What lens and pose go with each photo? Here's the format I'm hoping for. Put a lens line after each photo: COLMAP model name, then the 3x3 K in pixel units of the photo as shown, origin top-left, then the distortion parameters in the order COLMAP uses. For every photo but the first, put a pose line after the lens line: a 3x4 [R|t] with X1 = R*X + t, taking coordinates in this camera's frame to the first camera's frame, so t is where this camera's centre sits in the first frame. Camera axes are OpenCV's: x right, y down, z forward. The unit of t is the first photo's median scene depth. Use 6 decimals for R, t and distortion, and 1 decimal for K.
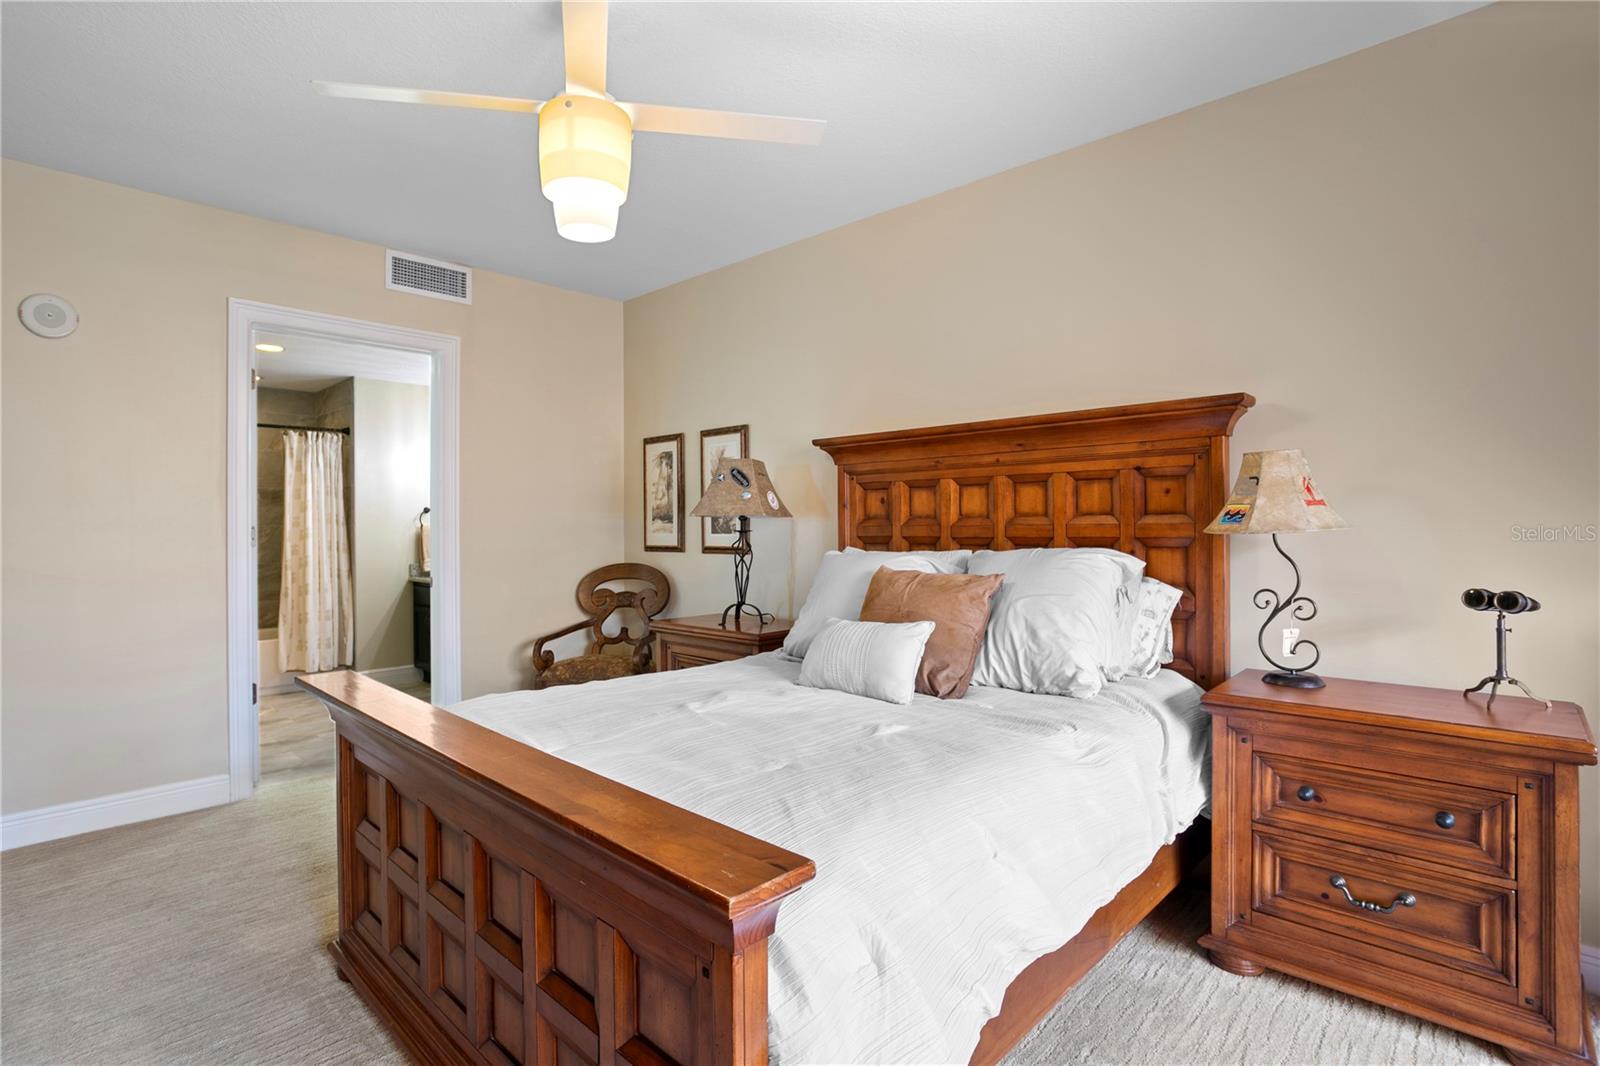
lens RADIAL K [[804.4, 0, 787.3], [0, 804.4, 530.4], [0, 0, 1]] dist [-0.032659, 0.001335]
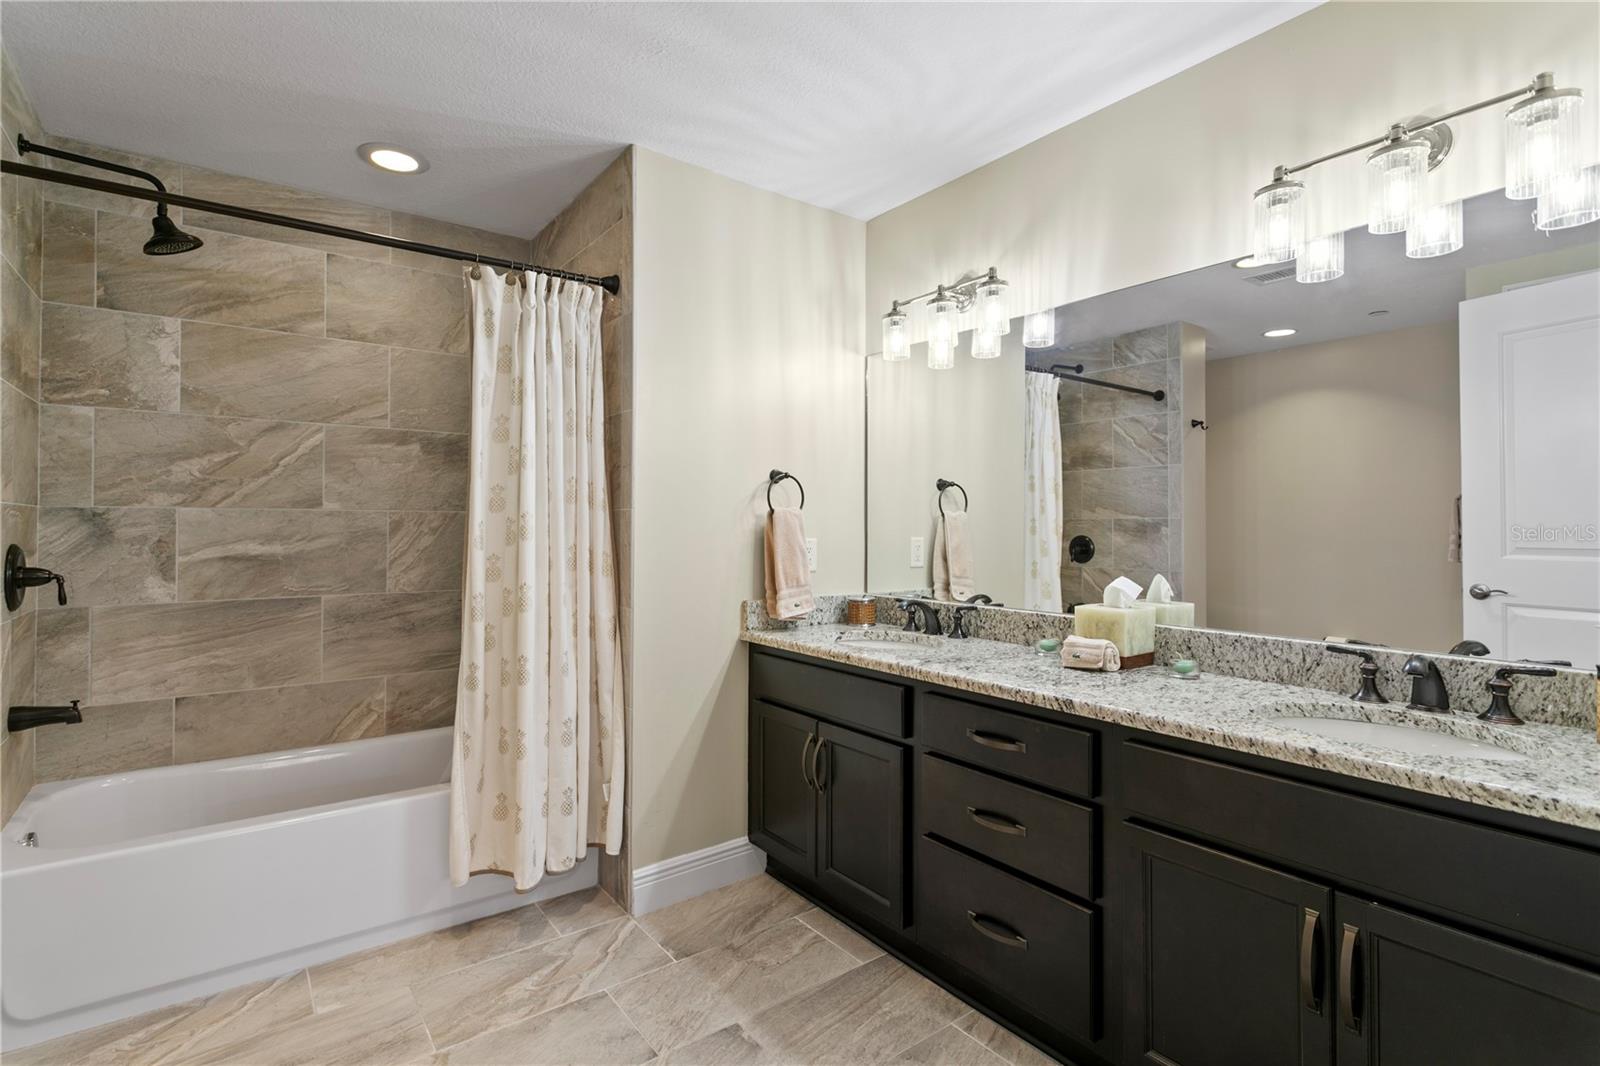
lens RADIAL K [[757.1, 0, 796.8], [0, 757.1, 523.7], [0, 0, 1]] dist [-0.030346, 0.011514]
pose [[0.988627, 0.007431, -0.150207, -0.406803], [-0.009332, 0.999885, -0.011953, 0.005252], [0.150101, 0.013219, 0.988582, 0.639793]]
